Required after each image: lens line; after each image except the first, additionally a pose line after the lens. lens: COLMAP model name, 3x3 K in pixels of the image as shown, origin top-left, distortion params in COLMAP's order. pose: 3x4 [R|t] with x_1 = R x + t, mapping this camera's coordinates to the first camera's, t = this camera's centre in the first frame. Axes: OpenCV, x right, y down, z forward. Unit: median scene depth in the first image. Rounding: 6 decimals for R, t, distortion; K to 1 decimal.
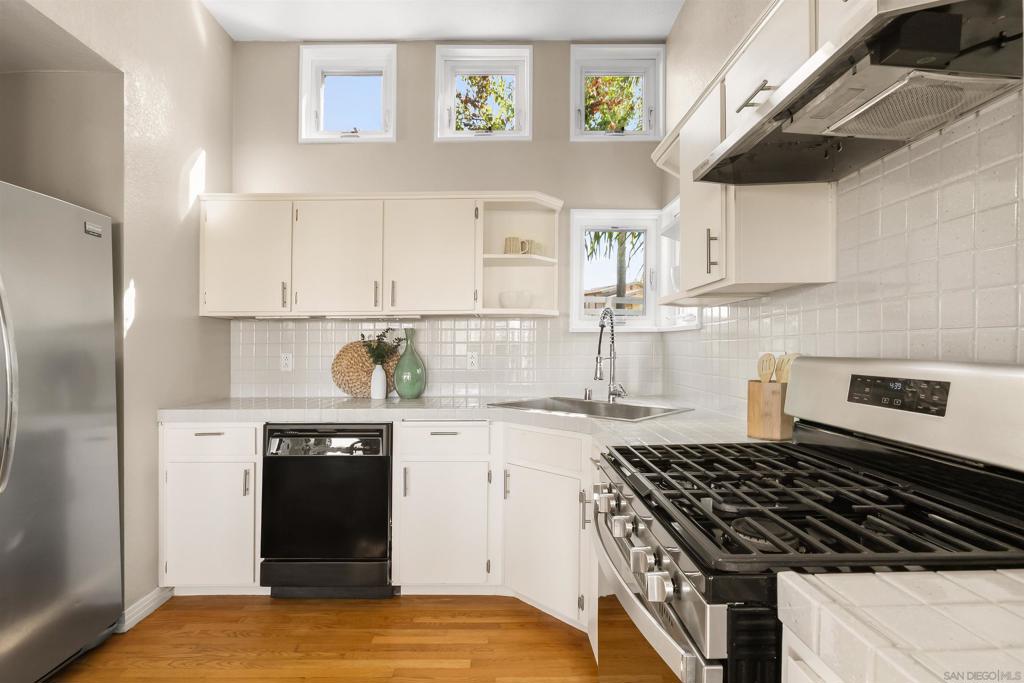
lens RADIAL K [[509.3, 0, 510.5], [0, 509.3, 346.9], [0, 0, 1]] dist [0.001999, -0.000031]
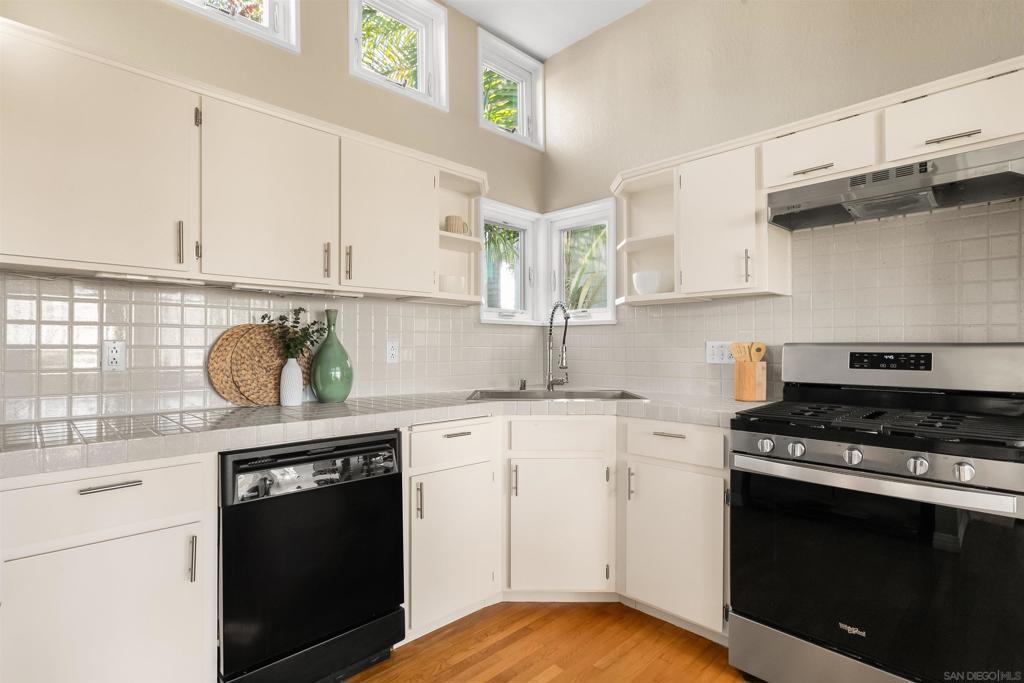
lens RADIAL K [[545.0, 0, 512.7], [0, 545.0, 344.1], [0, 0, 1]] dist [0.004178, 0.000651]
pose [[0.685792, 0.009643, 0.727734, -0.722696], [-0.004129, 0.999948, -0.009359, 0.025098], [-0.727786, 0.003414, 0.685796, 0.298240]]
